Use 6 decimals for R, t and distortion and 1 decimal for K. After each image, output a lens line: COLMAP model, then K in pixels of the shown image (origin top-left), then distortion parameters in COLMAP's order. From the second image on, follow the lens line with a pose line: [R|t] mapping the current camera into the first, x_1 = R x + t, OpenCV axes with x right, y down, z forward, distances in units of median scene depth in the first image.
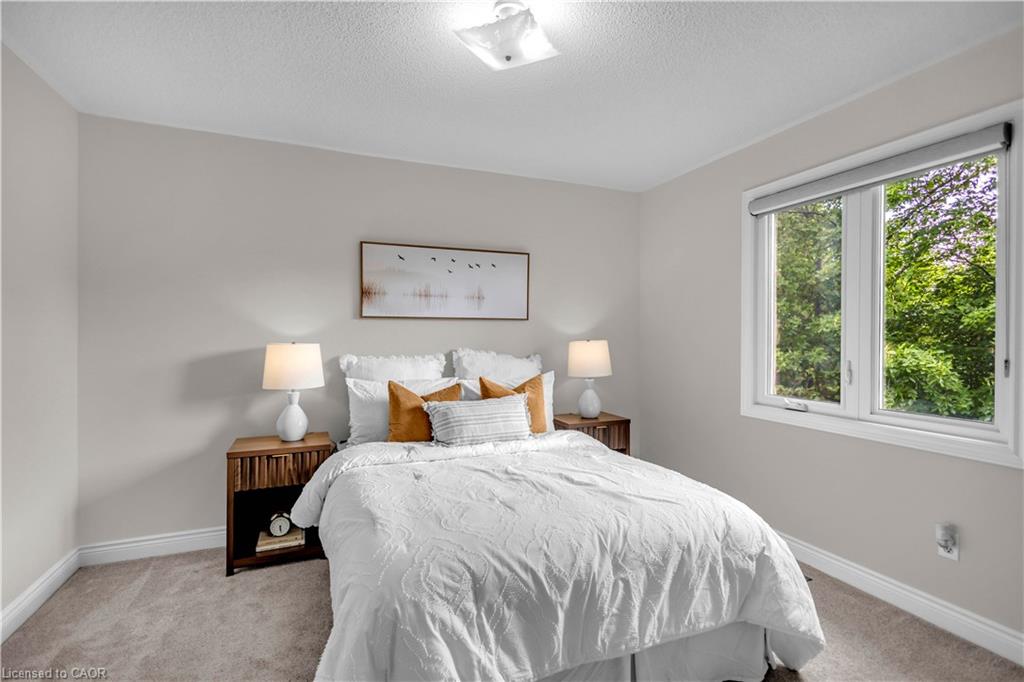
lens RADIAL K [[473.7, 0, 512.0], [0, 473.7, 339.7], [0, 0, 1]] dist [0.012120, -0.001848]
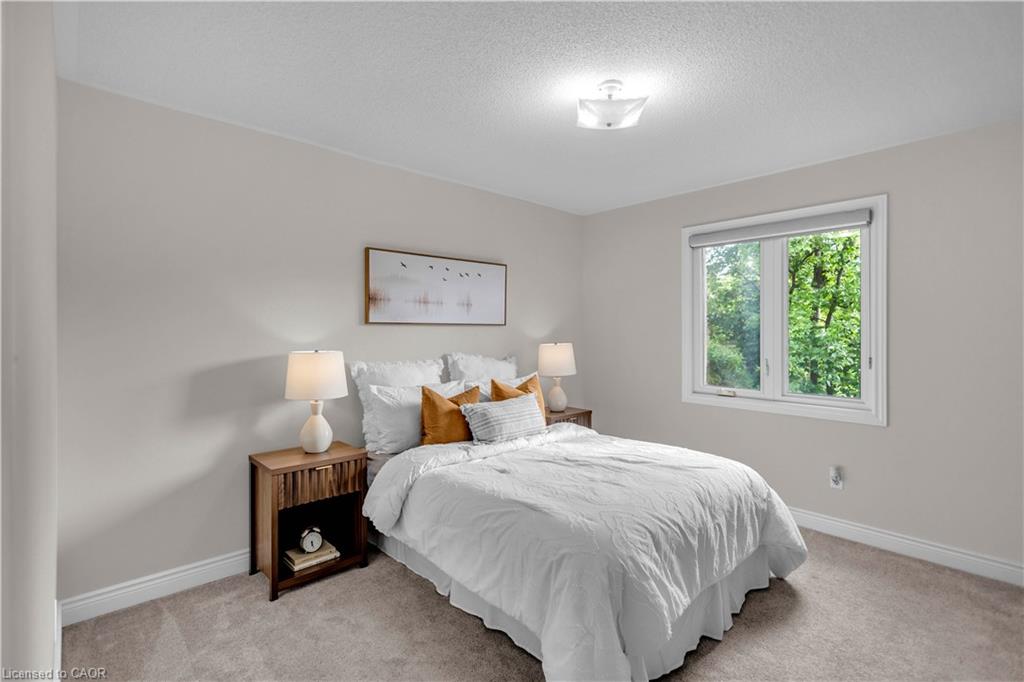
lens RADIAL K [[473.7, 0, 519.1], [0, 473.7, 331.6], [0, 0, 1]] dist [0.012120, -0.001848]
pose [[0.936673, 0.000253, 0.350205, -0.446838], [0.002596, 0.999967, -0.007664, -0.025979], [-0.350196, 0.008088, 0.936642, -0.054543]]
